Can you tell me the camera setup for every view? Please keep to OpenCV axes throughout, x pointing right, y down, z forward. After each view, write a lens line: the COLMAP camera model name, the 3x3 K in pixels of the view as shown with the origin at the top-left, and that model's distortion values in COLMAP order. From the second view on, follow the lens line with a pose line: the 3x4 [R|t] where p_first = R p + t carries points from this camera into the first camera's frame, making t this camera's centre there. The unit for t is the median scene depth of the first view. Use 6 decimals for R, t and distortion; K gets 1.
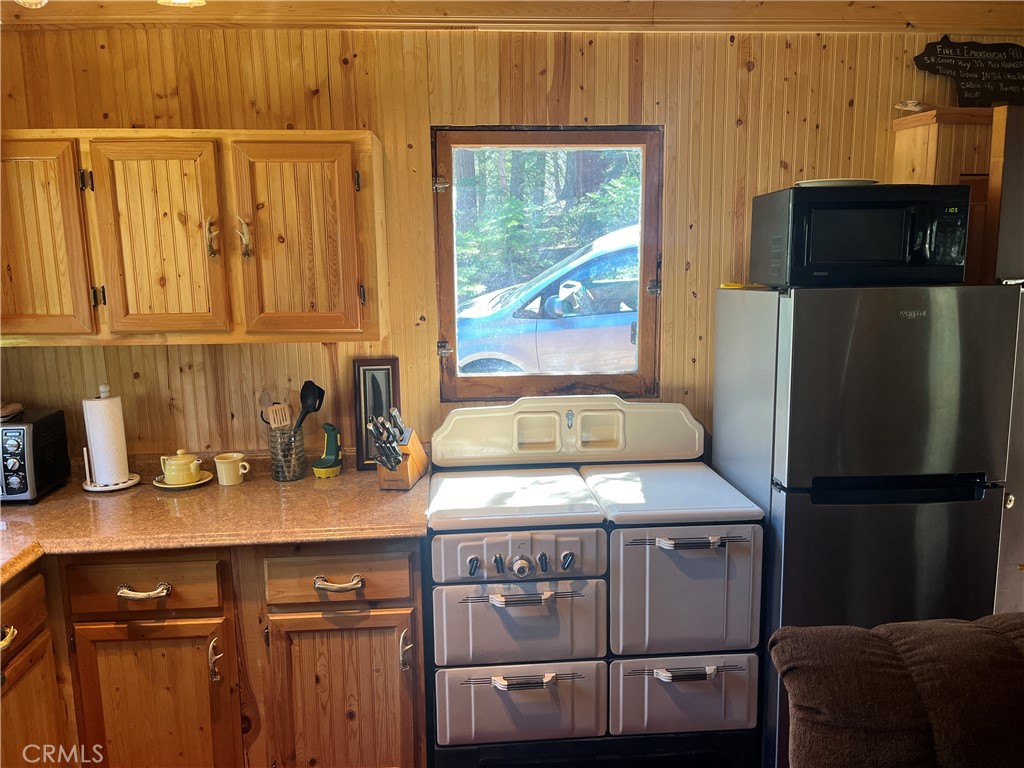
lens RADIAL K [[796.5, 0, 506.6], [0, 796.5, 381.4], [0, 0, 1]] dist [0.094581, -0.117787]
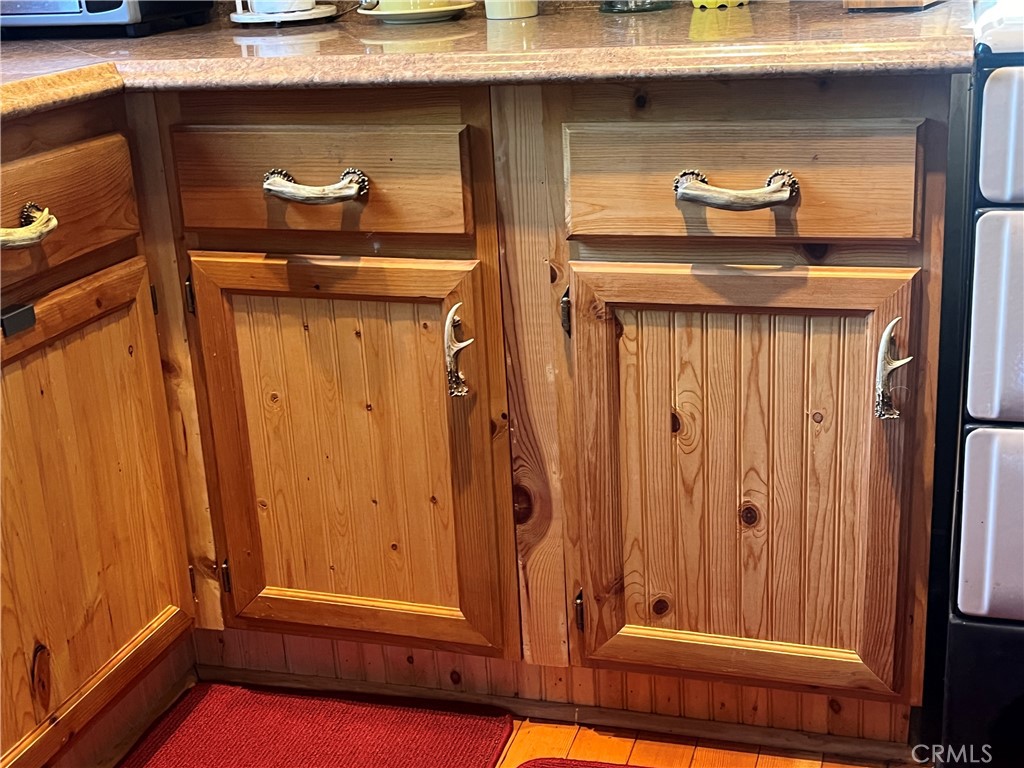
lens RADIAL K [[1327.2, 0, 534.6], [0, 1327.2, 382.1], [0, 0, 1]] dist [0.104393, -0.378922]
pose [[0.933468, 0.083572, -0.348789, -0.059241], [-0.022780, 0.984326, 0.174883, 0.224468], [0.357937, -0.155302, 0.920740, 0.323223]]
